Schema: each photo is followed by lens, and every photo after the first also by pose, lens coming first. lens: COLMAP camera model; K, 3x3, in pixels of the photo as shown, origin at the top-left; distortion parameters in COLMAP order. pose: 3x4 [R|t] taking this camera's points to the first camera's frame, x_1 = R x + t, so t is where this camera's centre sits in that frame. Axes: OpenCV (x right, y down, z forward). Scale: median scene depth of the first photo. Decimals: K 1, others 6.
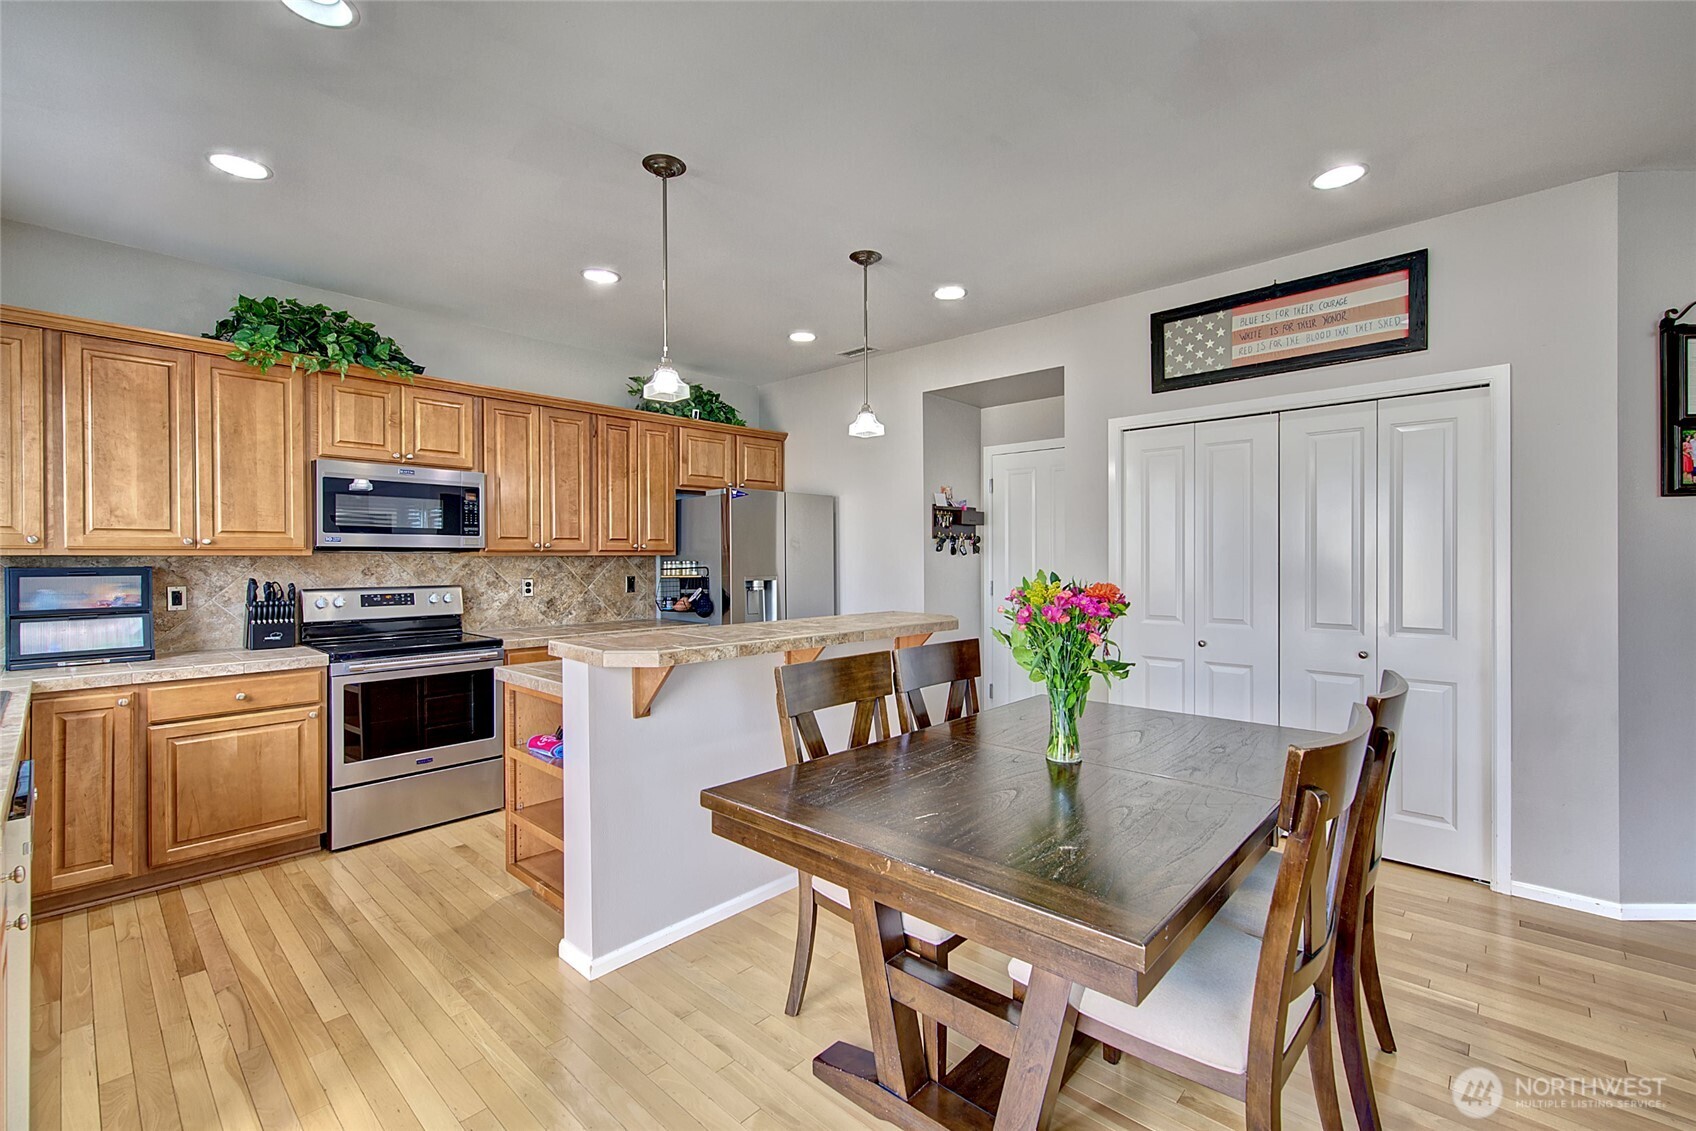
lens RADIAL K [[724.6, 0, 846.7], [0, 724.6, 559.4], [0, 0, 1]] dist [0.000523, 0.000046]
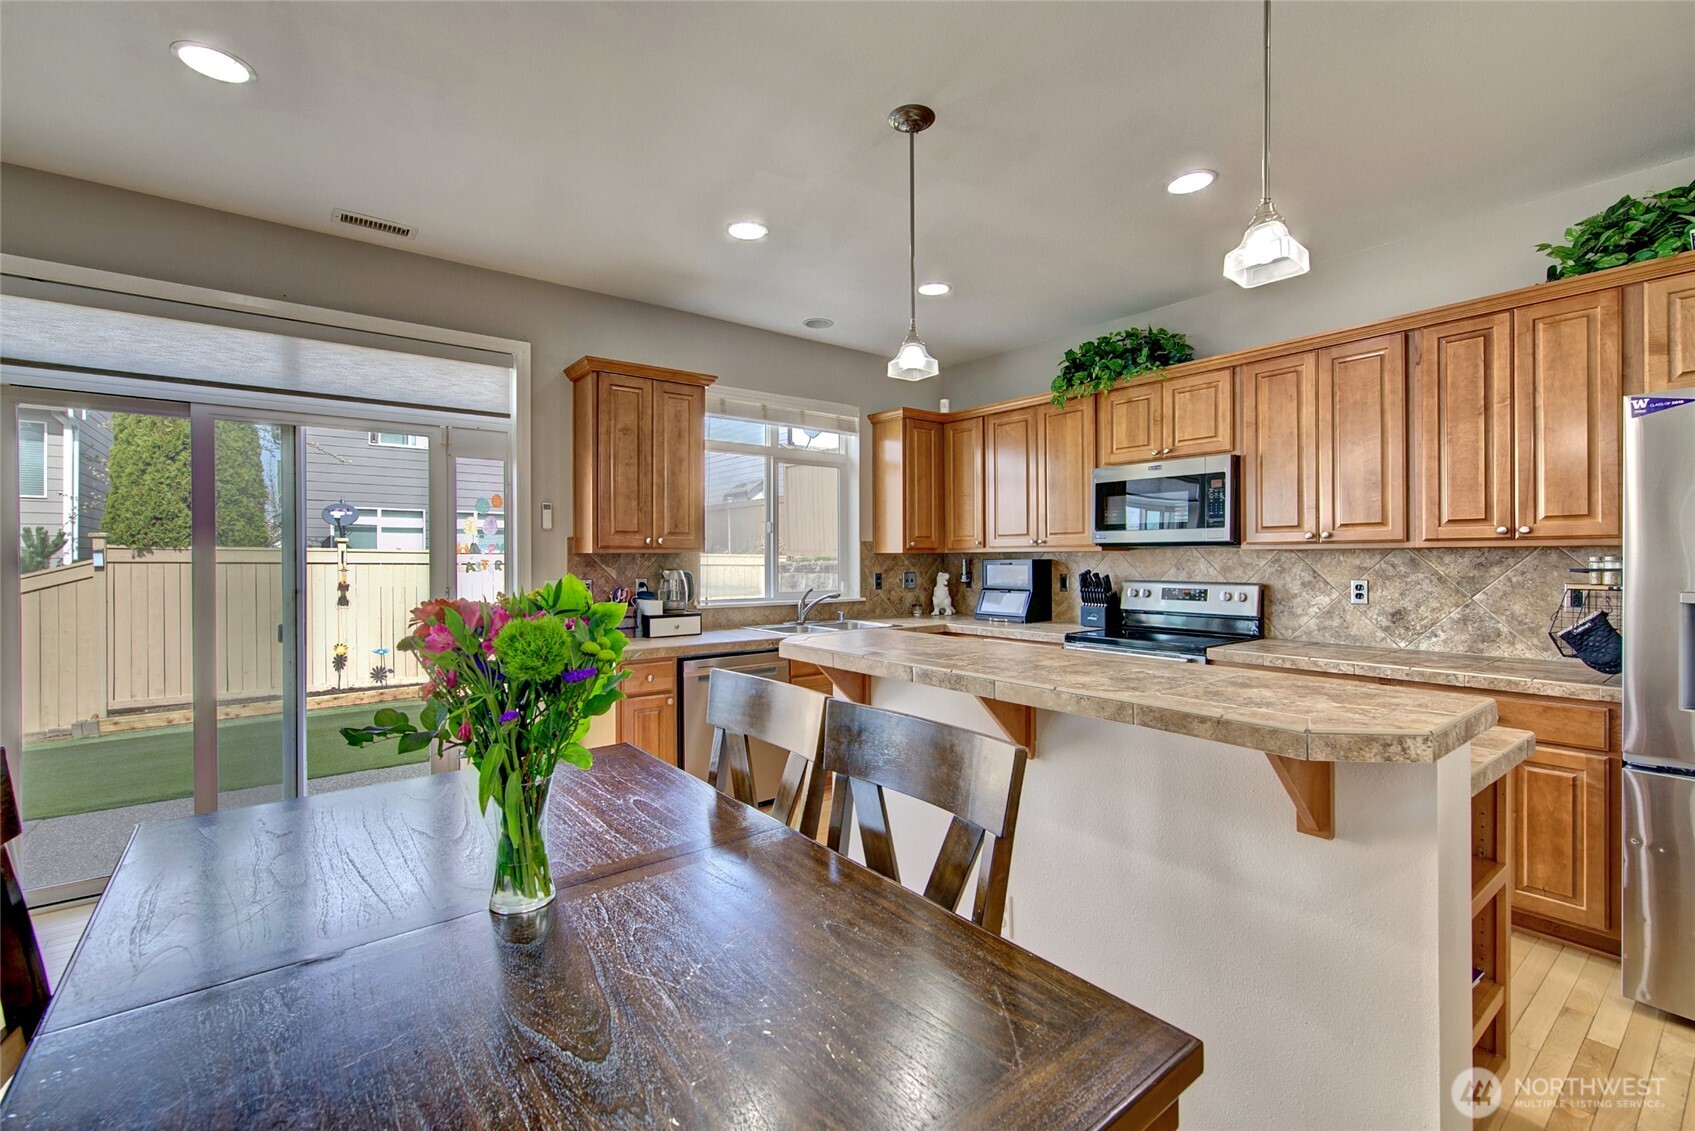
lens RADIAL K [[741.2, 0, 821.3], [0, 741.2, 561.2], [0, 0, 1]] dist [-0.000517, 0.000000]
pose [[-0.175474, 0.008025, -0.984451, 0.455628], [0.002029, 0.999968, 0.007790, 0.000695], [0.984482, -0.000630, -0.175484, 0.671465]]
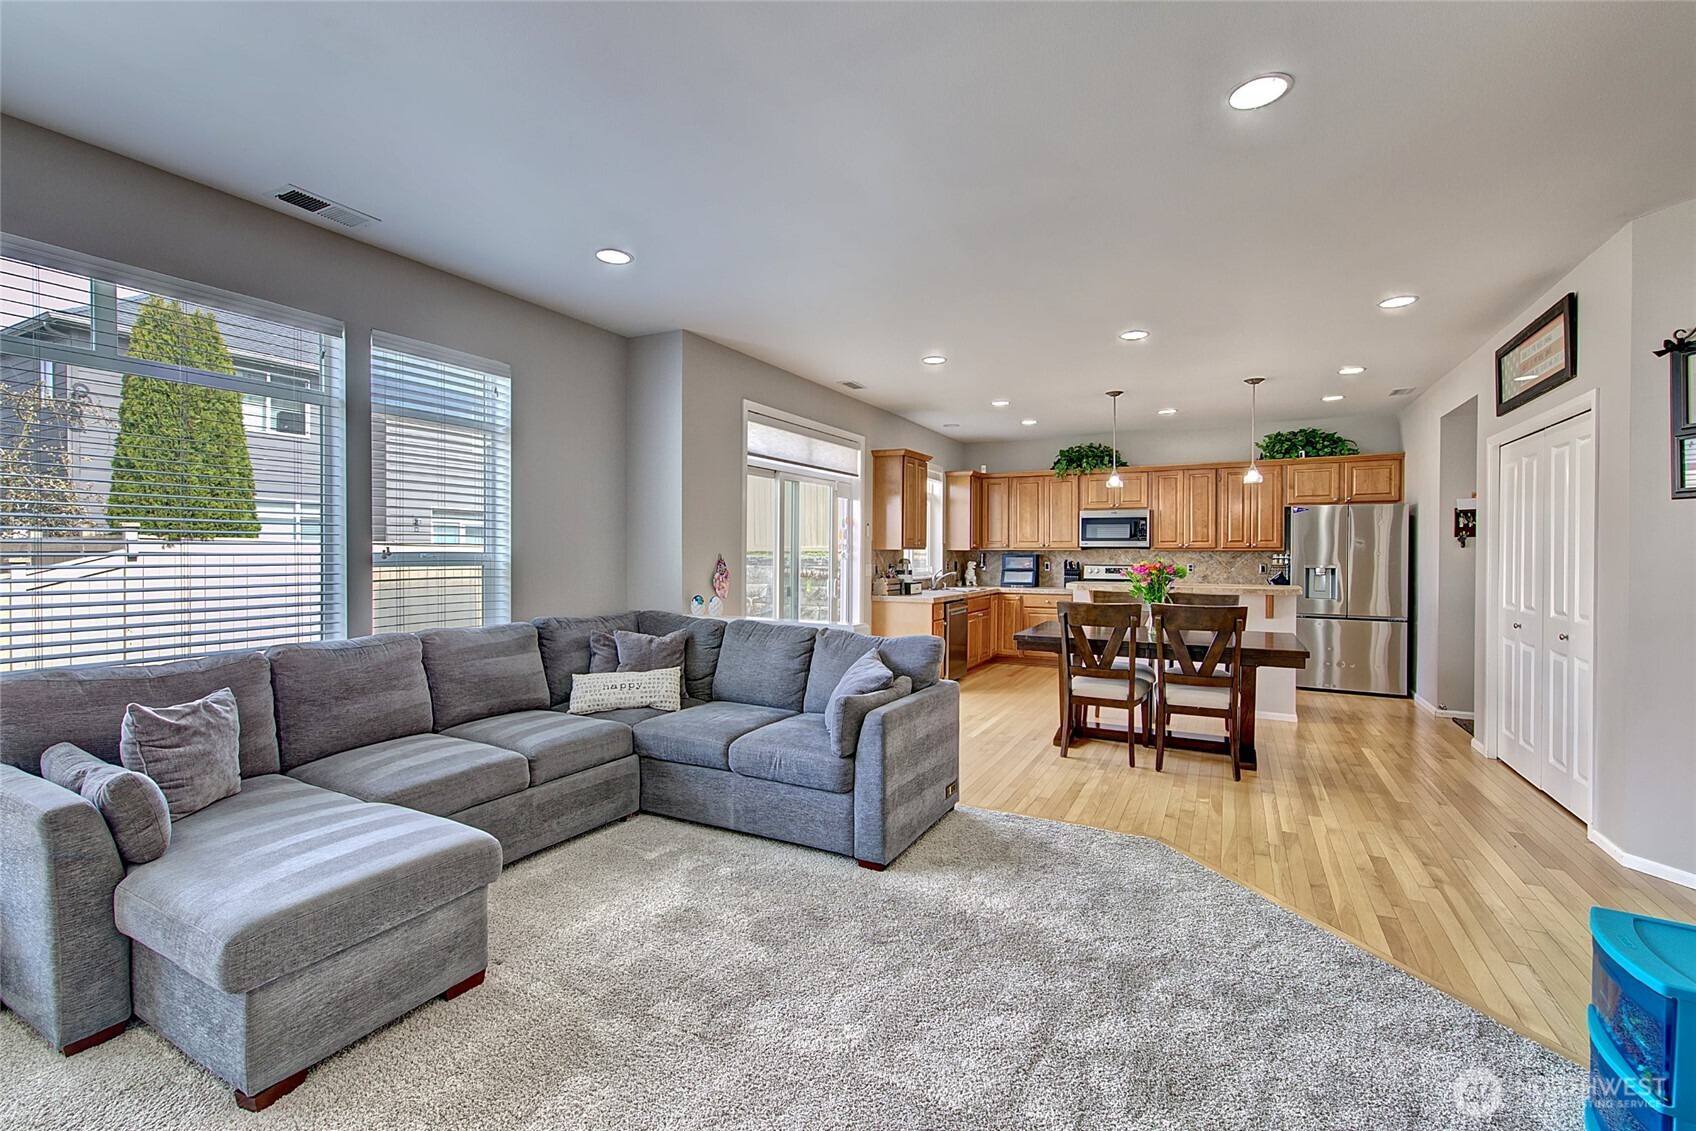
lens RADIAL K [[724.6, 0, 846.7], [0, 724.6, 559.4], [0, 0, 1]] dist [0.000523, 0.000046]
pose [[0.254720, 0.013669, -0.966918, 1.239892], [-0.005522, 0.999904, 0.012681, -0.001469], [0.966999, 0.002109, 0.254771, -0.332677]]
